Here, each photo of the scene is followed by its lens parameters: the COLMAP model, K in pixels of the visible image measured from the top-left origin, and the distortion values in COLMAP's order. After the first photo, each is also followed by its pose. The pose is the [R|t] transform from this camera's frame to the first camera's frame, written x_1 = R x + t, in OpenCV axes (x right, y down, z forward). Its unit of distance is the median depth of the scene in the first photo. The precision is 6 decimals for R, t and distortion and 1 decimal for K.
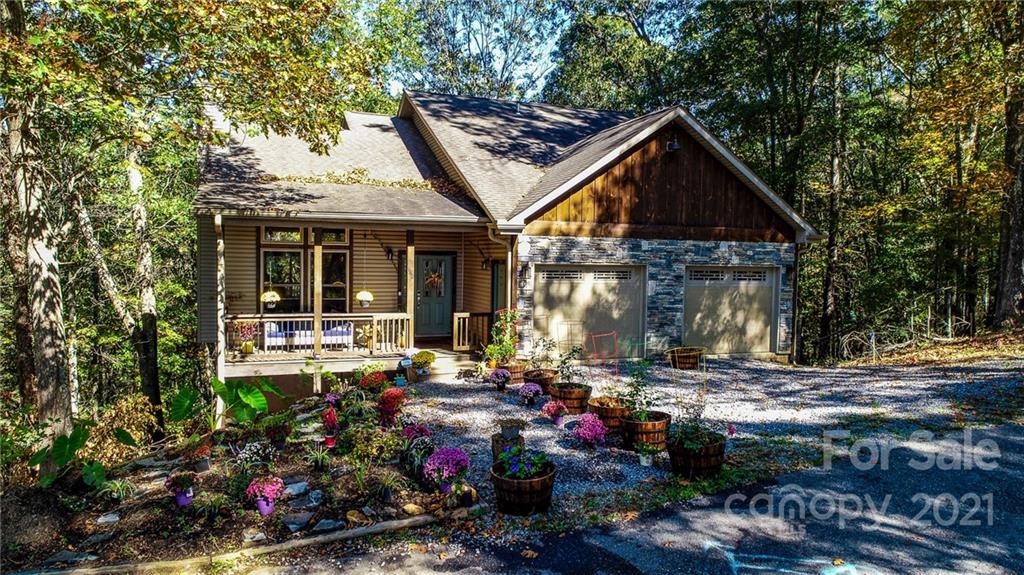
lens RADIAL K [[734.8, 0, 512.0], [0, 734.8, 287.5], [0, 0, 1]] dist [-0.006606, -0.002379]
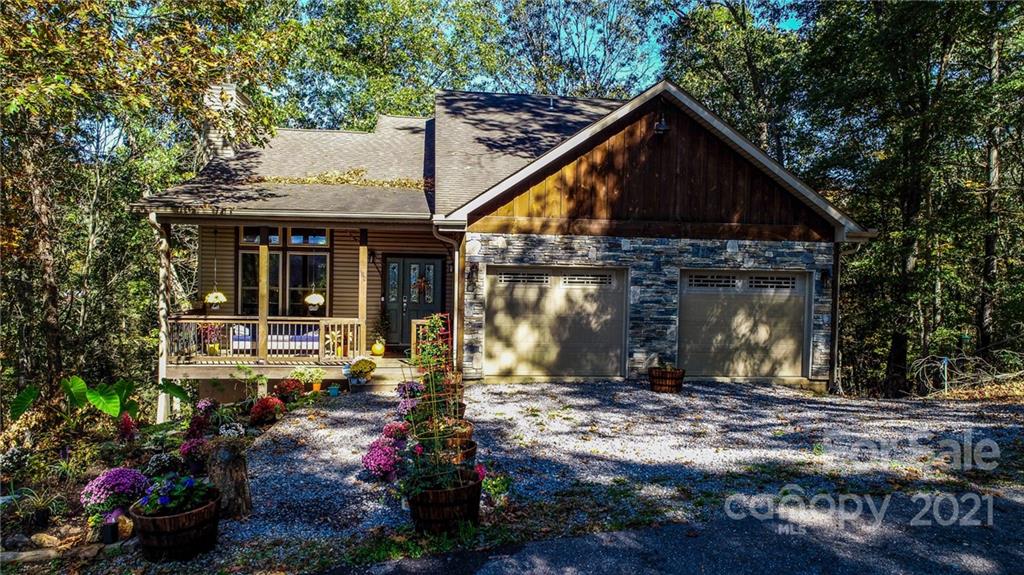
lens RADIAL K [[727.5, 0, 512.0], [0, 727.5, 287.5], [0, 0, 1]] dist [-0.003540, -0.003293]
pose [[0.967545, 0.009235, -0.252532, 0.263555], [-0.015375, 0.999632, -0.022350, 0.013035], [0.252233, 0.025508, 0.967330, 0.153241]]
